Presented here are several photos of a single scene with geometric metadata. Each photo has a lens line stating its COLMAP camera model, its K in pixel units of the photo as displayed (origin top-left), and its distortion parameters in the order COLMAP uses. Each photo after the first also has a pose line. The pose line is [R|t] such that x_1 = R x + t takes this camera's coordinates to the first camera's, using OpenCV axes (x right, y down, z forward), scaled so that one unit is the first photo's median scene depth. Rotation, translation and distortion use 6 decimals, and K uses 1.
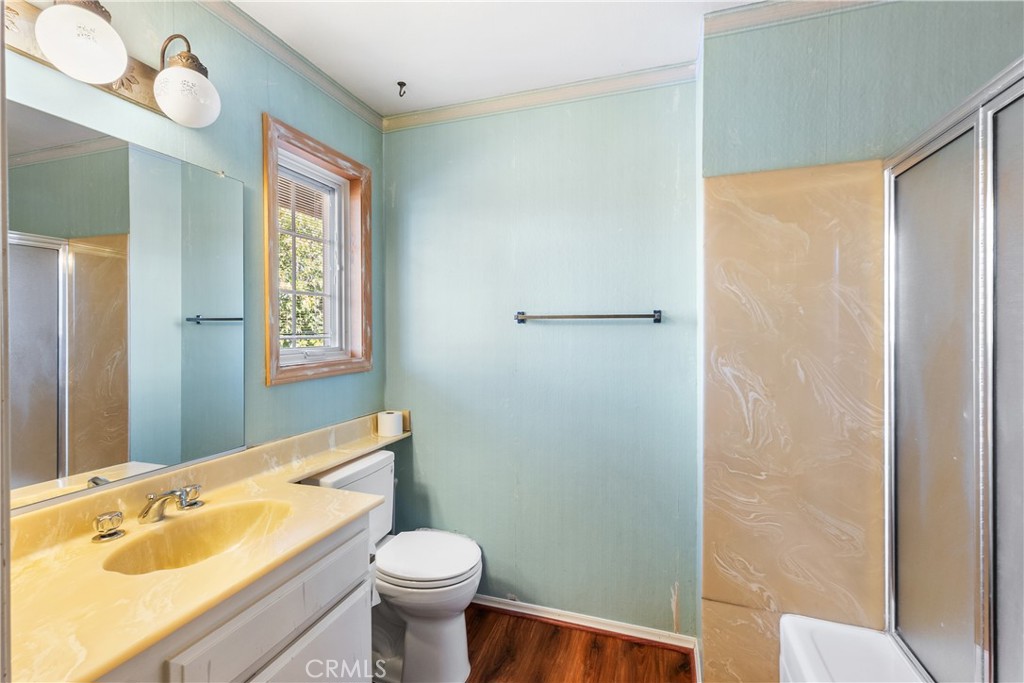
lens RADIAL K [[457.2, 0, 508.1], [0, 457.2, 343.4], [0, 0, 1]] dist [-0.001941, 0.000202]
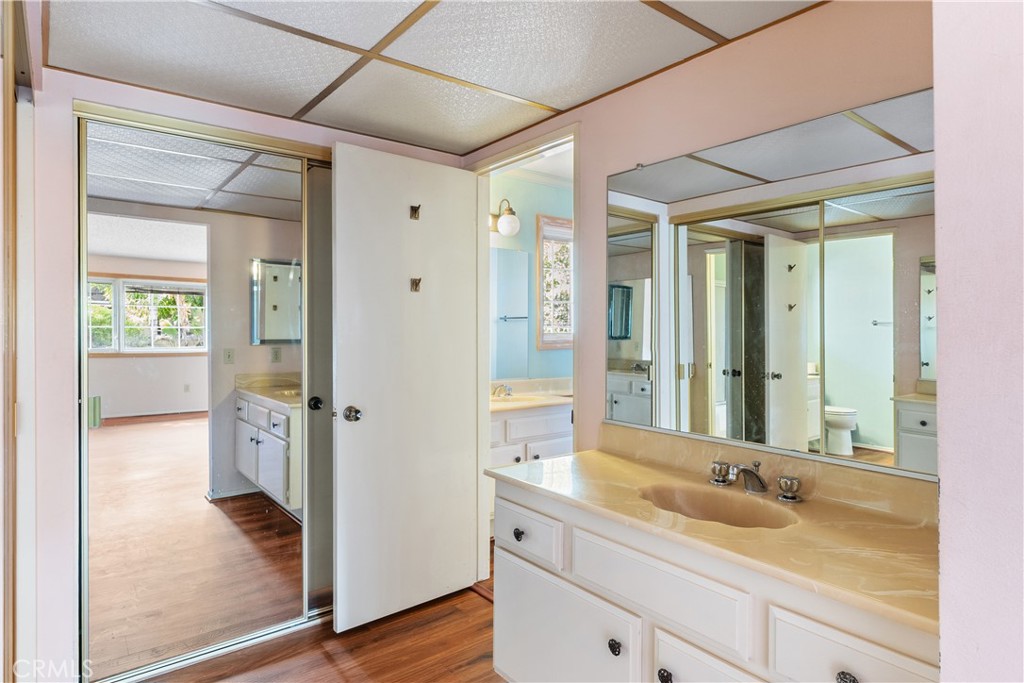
lens RADIAL K [[554.2, 0, 508.9], [0, 554.2, 338.2], [0, 0, 1]] dist [-0.002701, -0.000043]
pose [[0.848608, -0.000060, -0.529022, 0.617143], [-0.005307, 0.999949, -0.008626, 0.057484], [0.528995, 0.010128, 0.848564, -1.074280]]
